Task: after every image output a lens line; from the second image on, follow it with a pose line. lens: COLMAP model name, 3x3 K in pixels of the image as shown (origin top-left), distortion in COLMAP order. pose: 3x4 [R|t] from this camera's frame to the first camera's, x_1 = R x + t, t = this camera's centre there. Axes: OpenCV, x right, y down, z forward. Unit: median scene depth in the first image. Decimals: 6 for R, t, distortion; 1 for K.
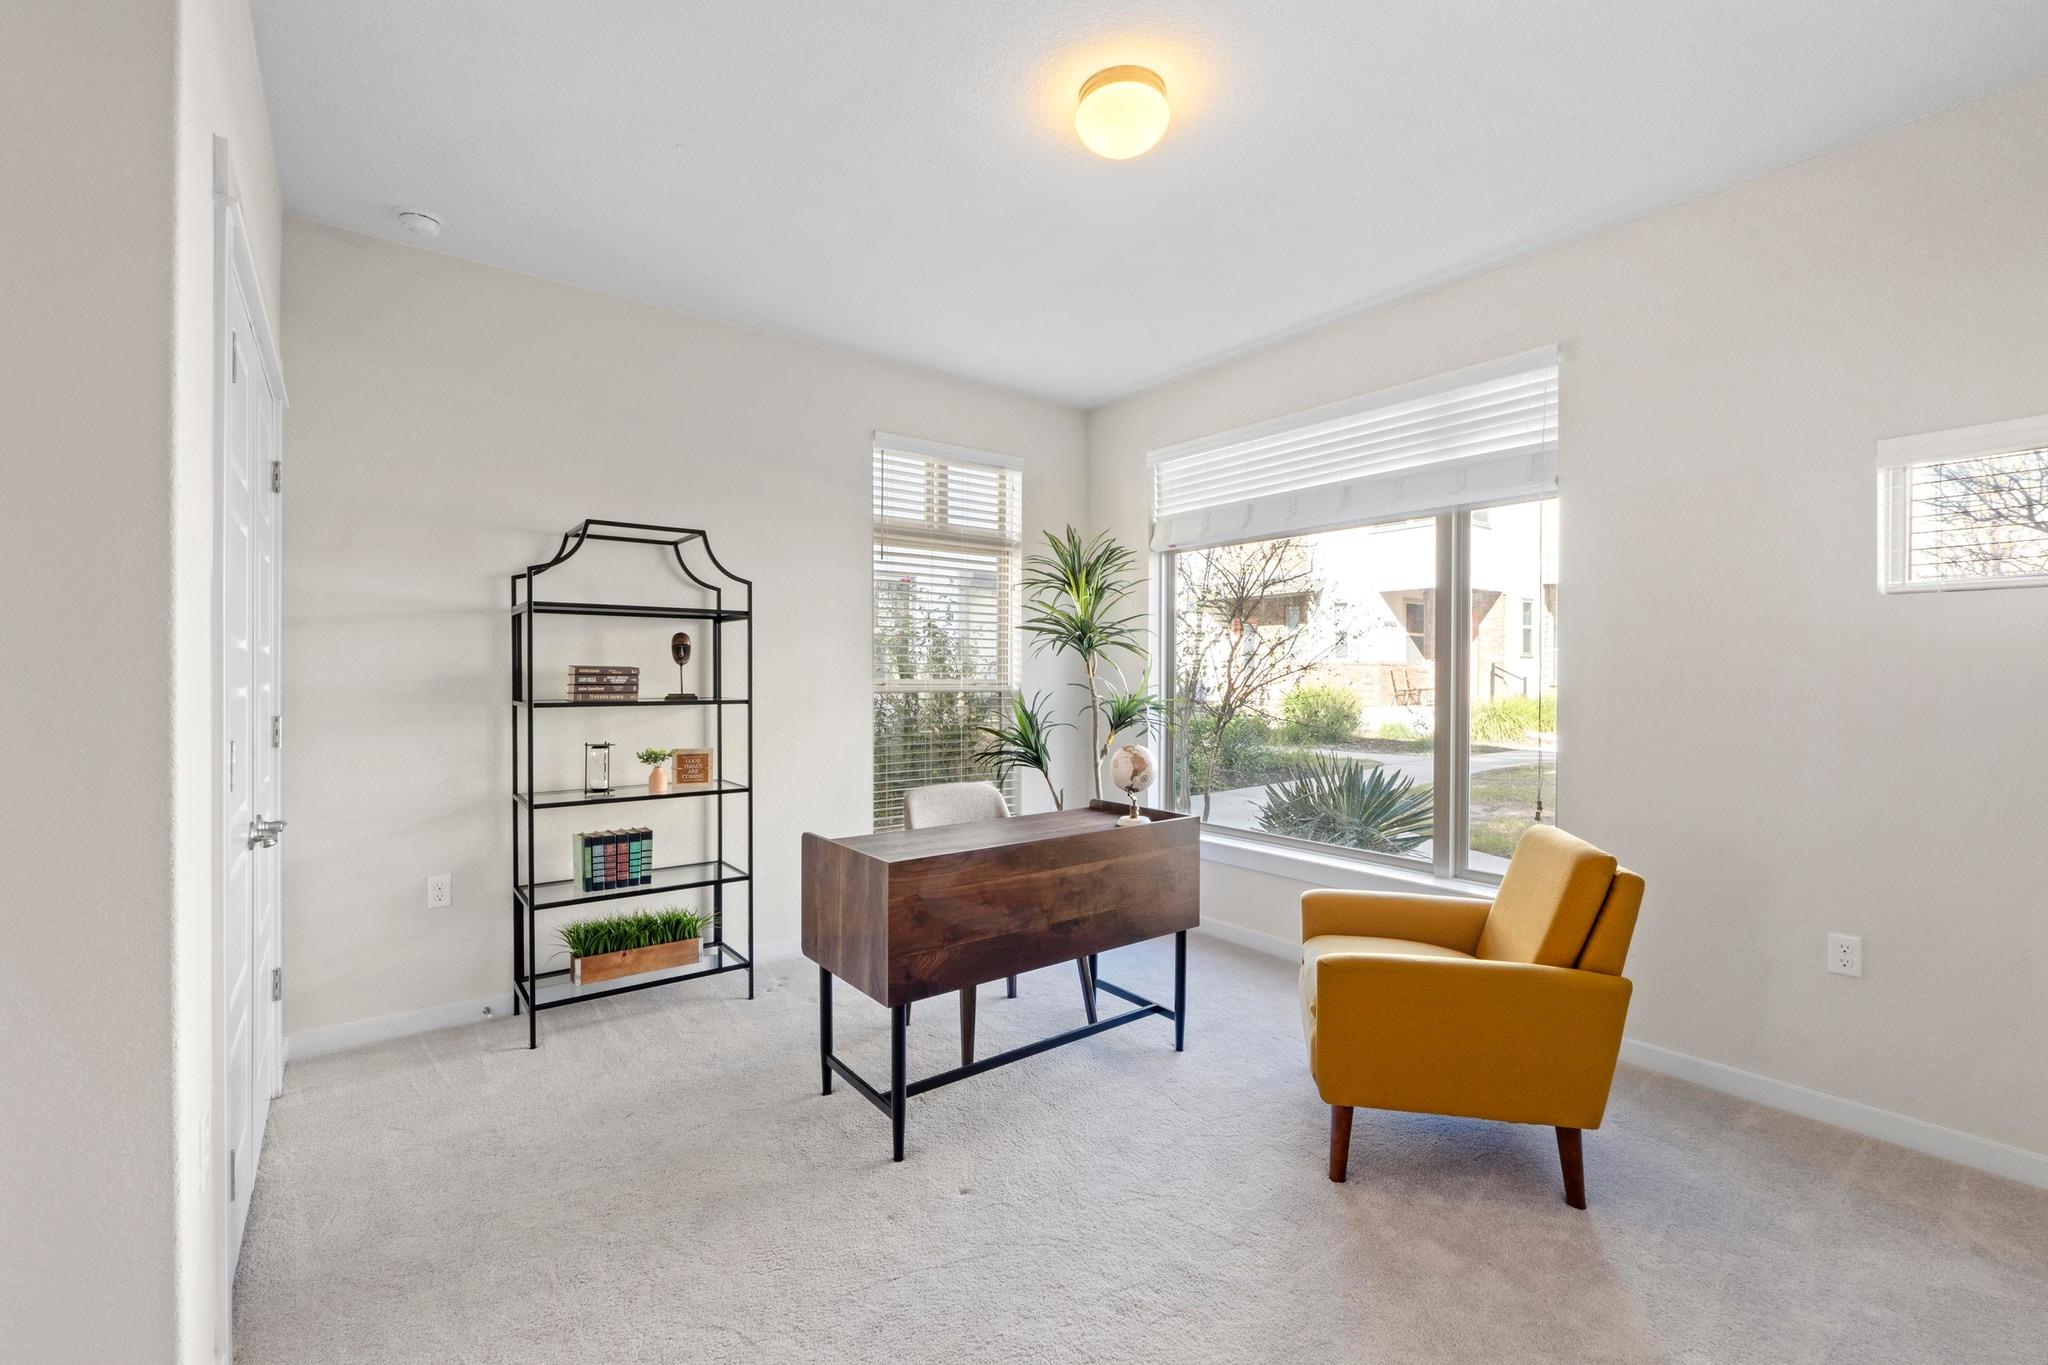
lens RADIAL K [[875.9, 0, 1021.8], [0, 875.9, 677.2], [0, 0, 1]] dist [-0.003968, -0.000368]
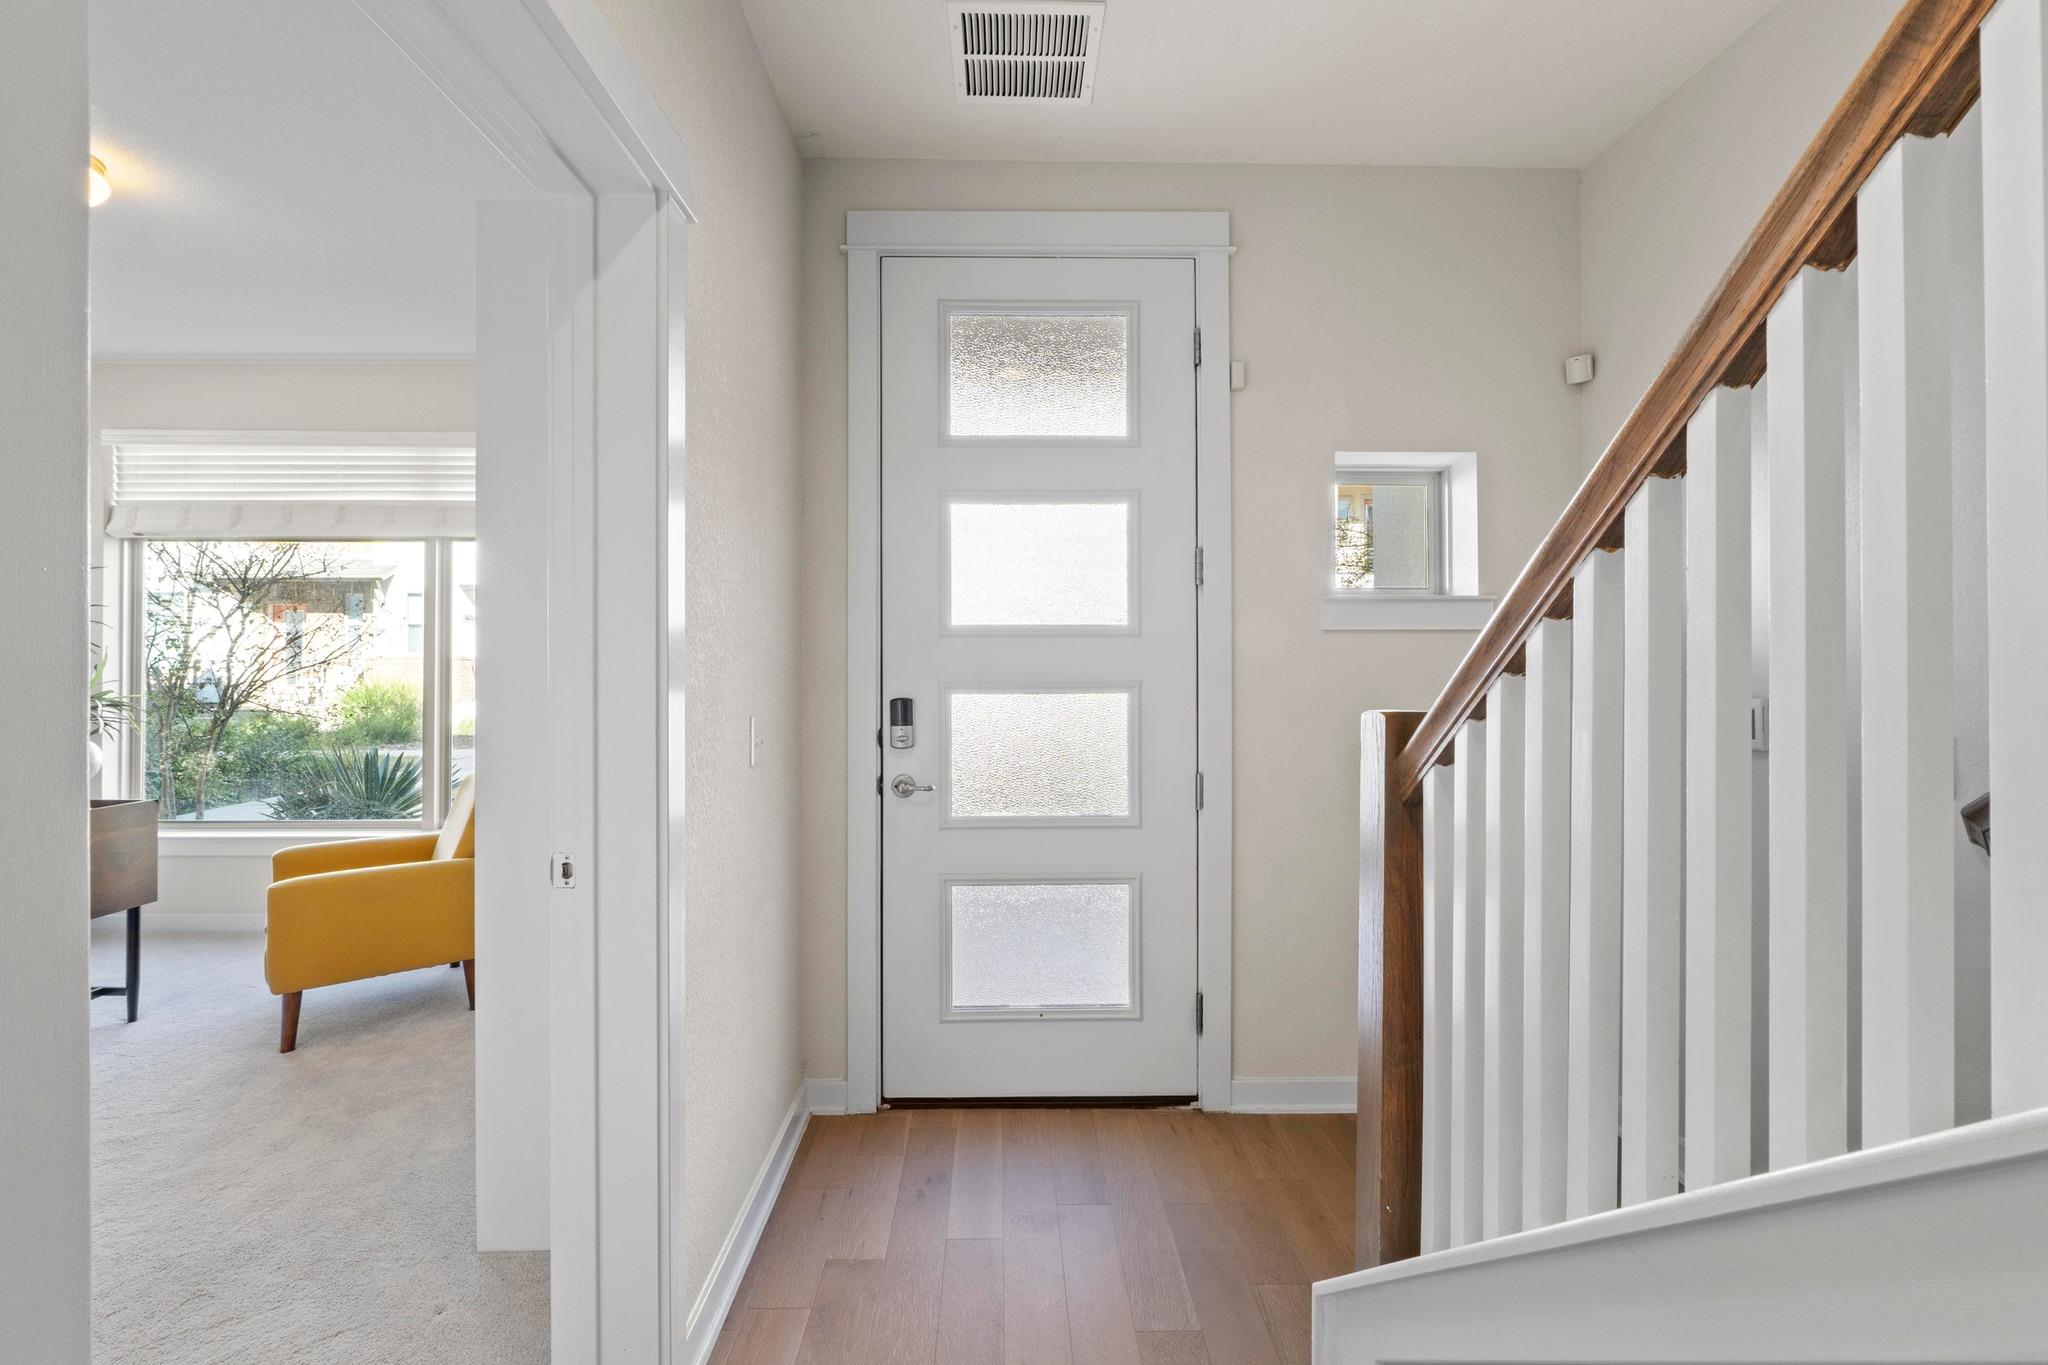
lens RADIAL K [[890.5, 0, 1018.3], [0, 890.5, 661.7], [0, 0, 1]] dist [-0.000414, -0.000142]
pose [[0.602282, 0.003127, 0.798277, -0.026882], [0.006243, 0.999943, -0.008627, 0.003722], [-0.798259, 0.010180, 0.602229, -0.385925]]
